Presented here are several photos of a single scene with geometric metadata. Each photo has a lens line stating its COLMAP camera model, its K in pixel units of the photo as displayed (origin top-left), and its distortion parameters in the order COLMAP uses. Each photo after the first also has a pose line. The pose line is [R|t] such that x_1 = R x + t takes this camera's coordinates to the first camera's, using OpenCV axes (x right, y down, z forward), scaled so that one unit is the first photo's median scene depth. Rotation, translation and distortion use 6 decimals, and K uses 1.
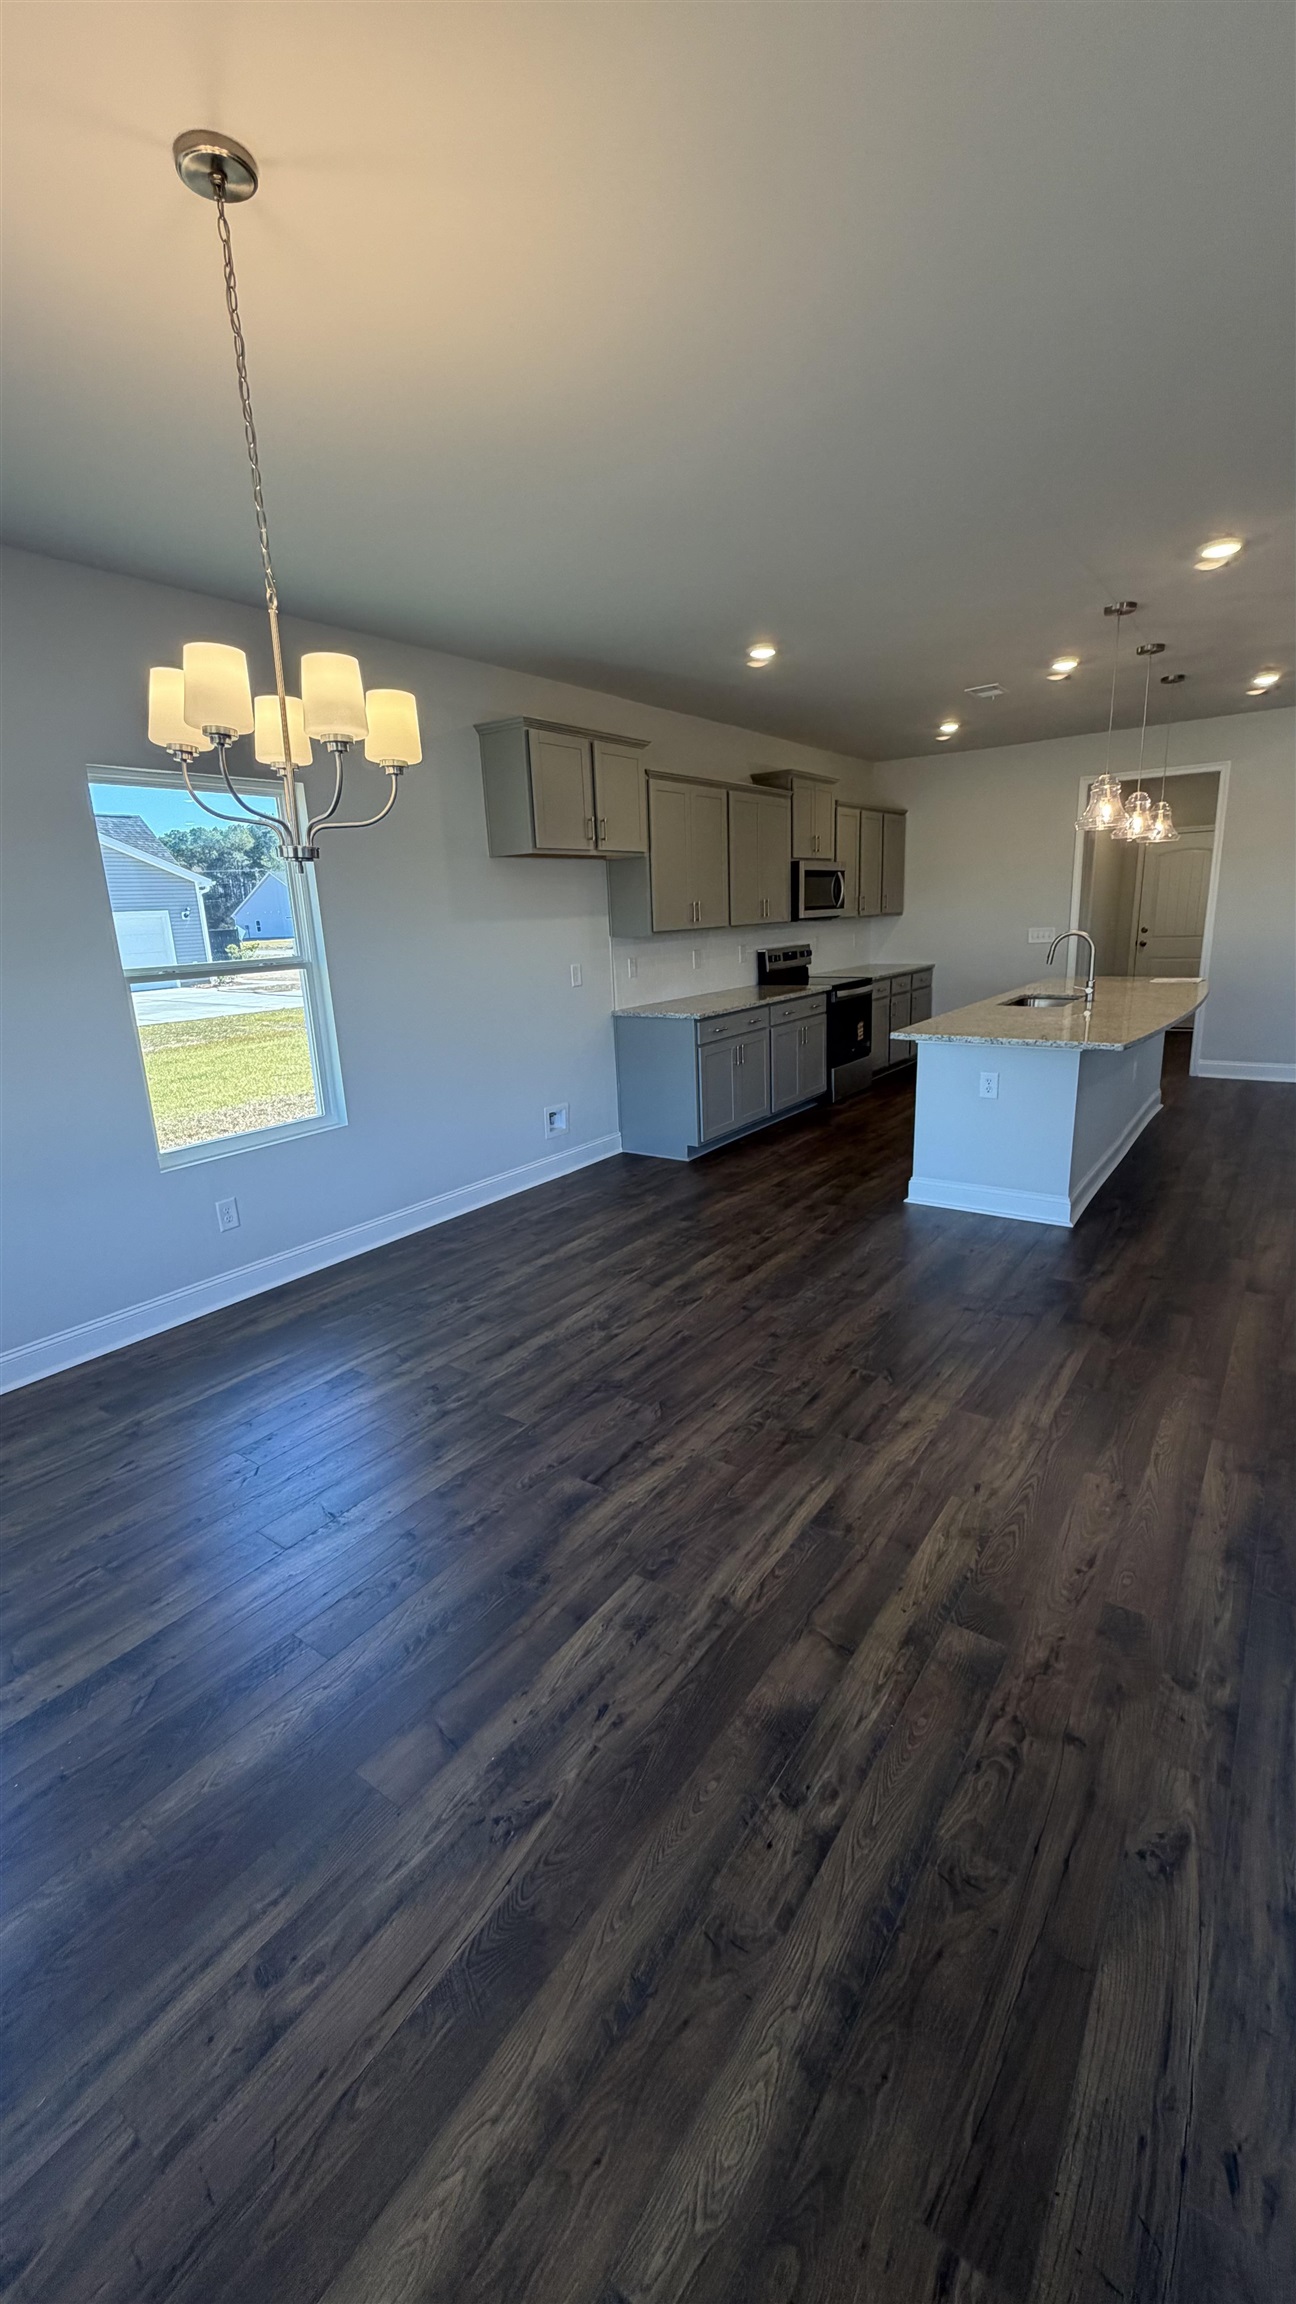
lens RADIAL K [[915.3, 0, 635.3], [0, 915.3, 1120.0], [0, 0, 1]] dist [-0.000092, -0.000035]
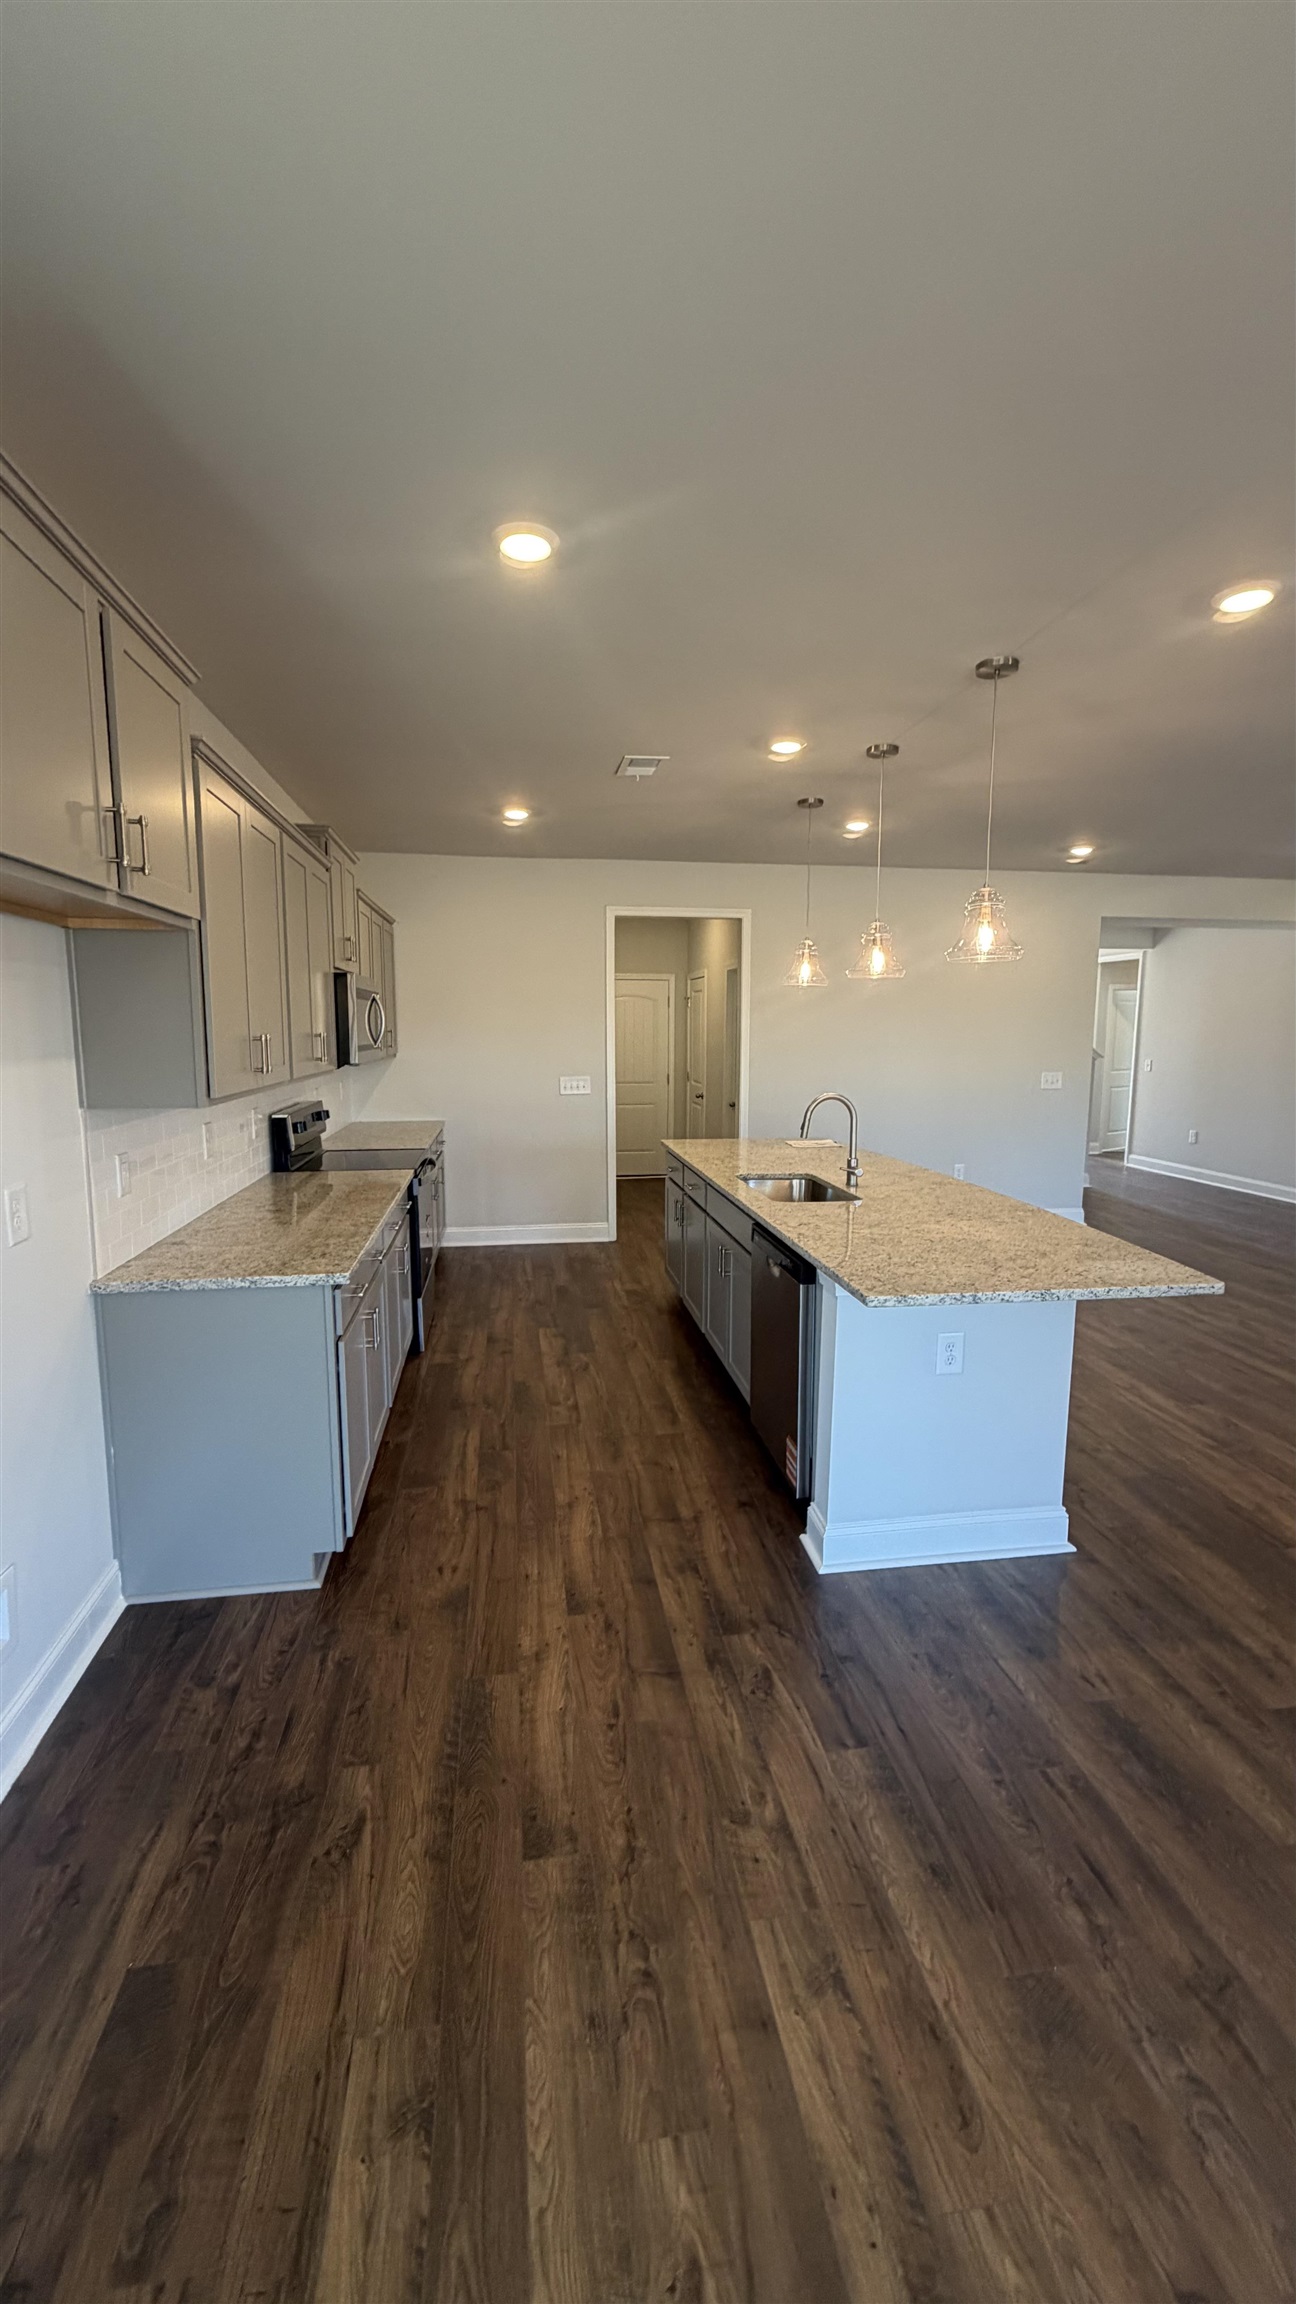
lens RADIAL K [[915.3, 0, 649.3], [0, 915.3, 1141.6], [0, 0, 1]] dist [-0.000092, -0.000035]
pose [[0.706666, -0.043340, 0.706219, -0.166090], [0.126035, 0.989870, -0.065368, -0.149576], [-0.696232, 0.135202, 0.704969, 0.631488]]
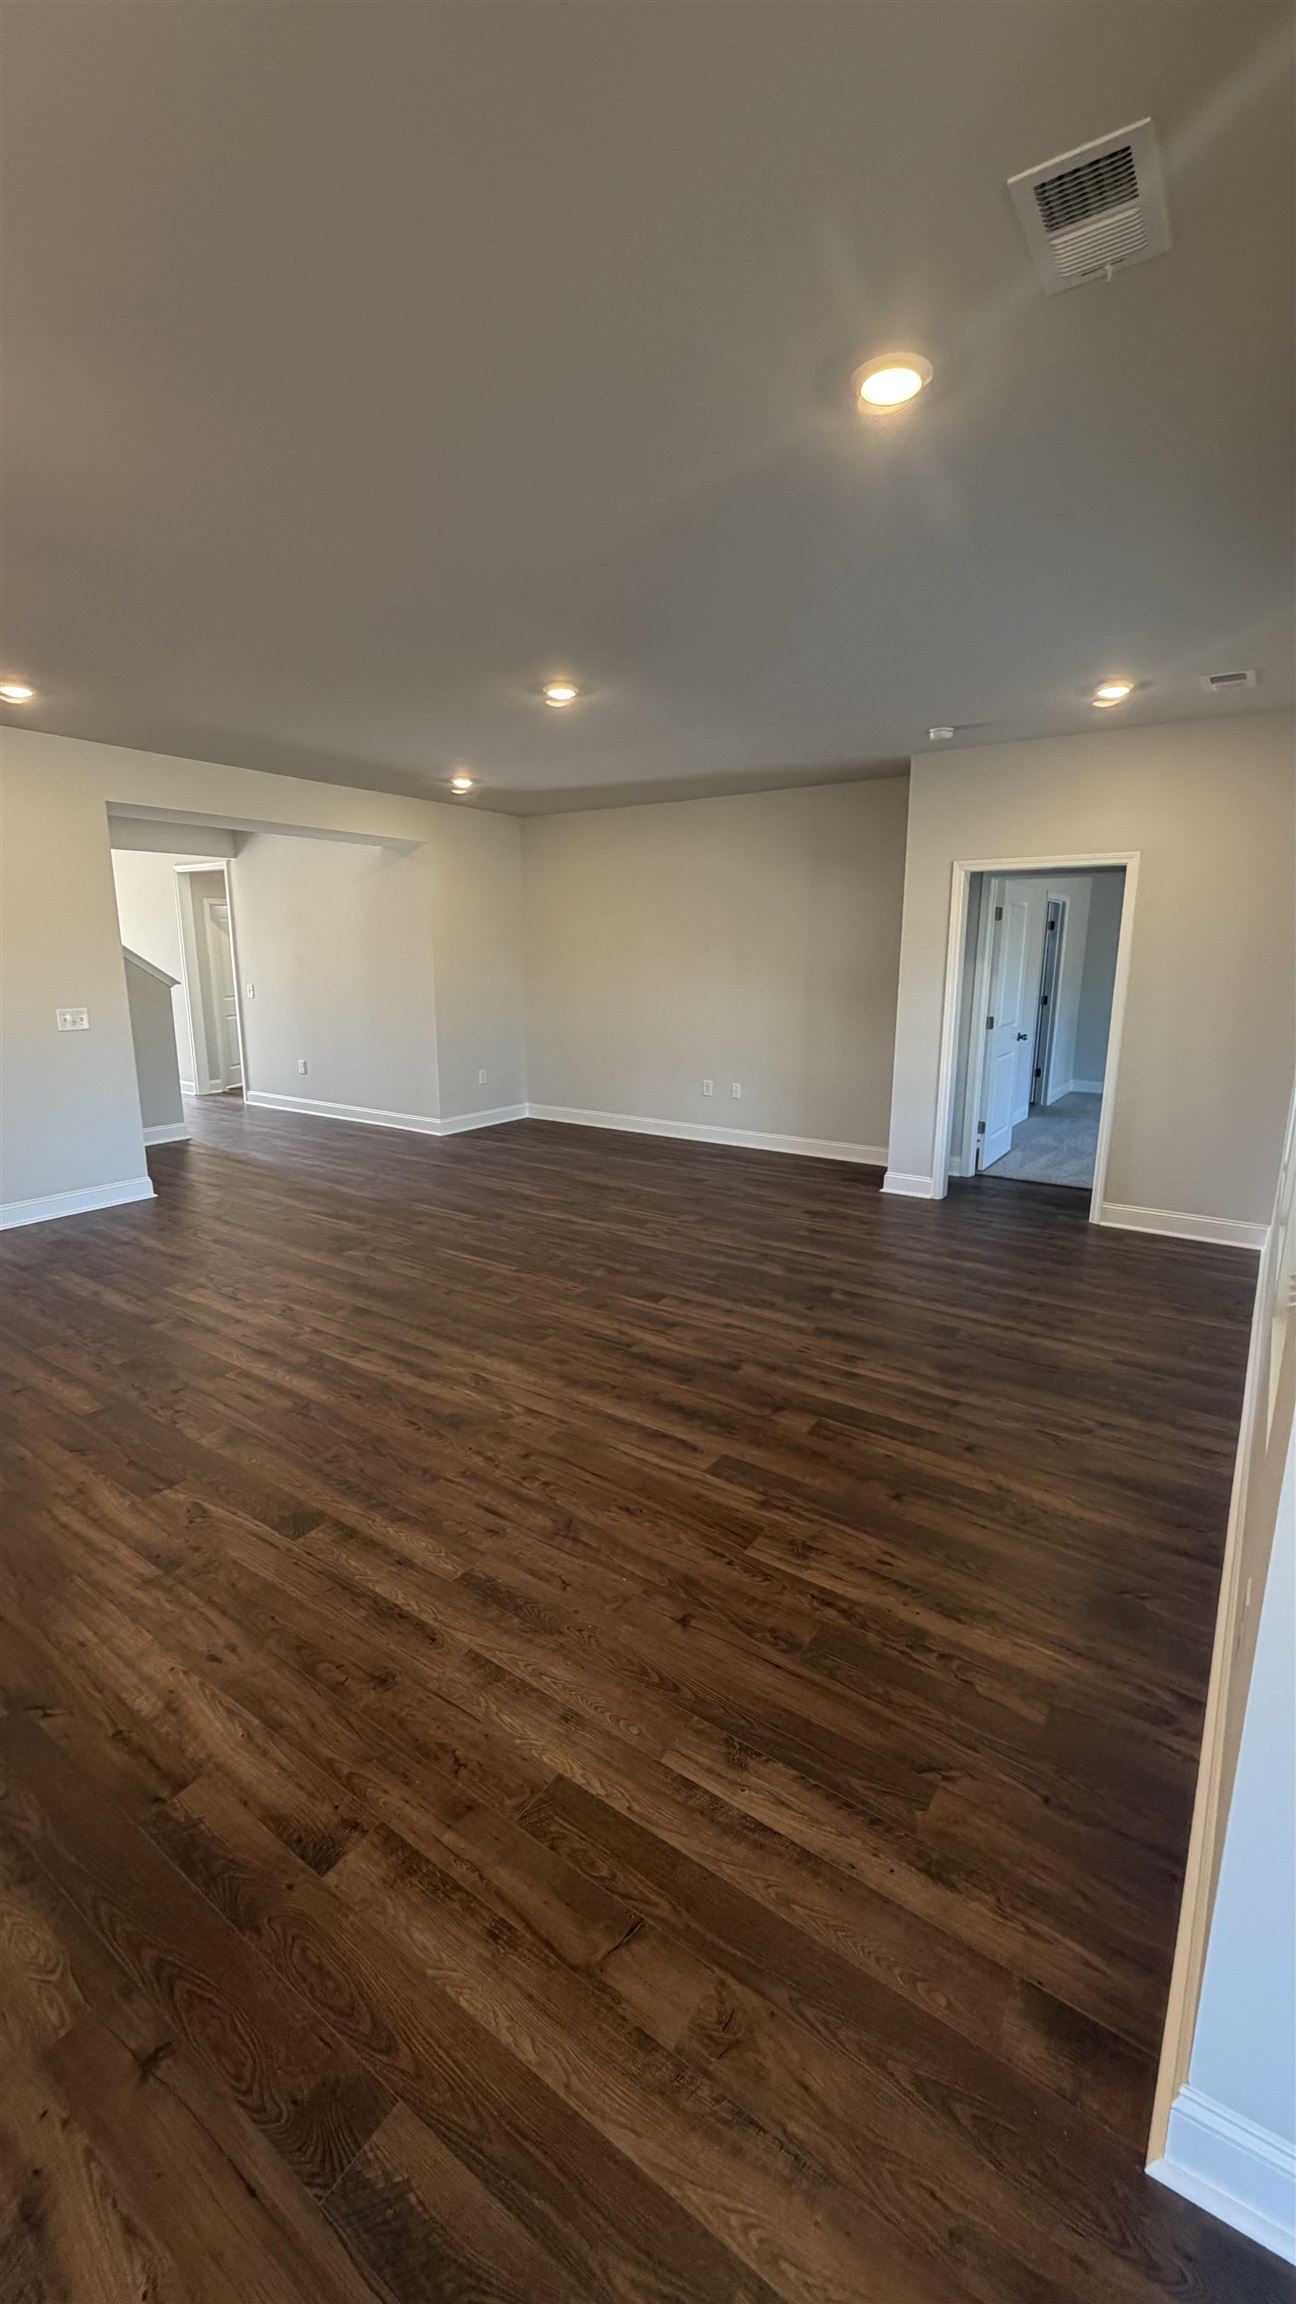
lens RADIAL K [[915.3, 0, 645.8], [0, 915.3, 1148.2], [0, 0, 1]] dist [-0.000092, -0.000035]
pose [[-0.030434, -0.170452, 0.984896, 0.202592], [0.224278, 0.959062, 0.172912, -0.147683], [-0.974050, 0.226153, 0.009041, 0.550552]]
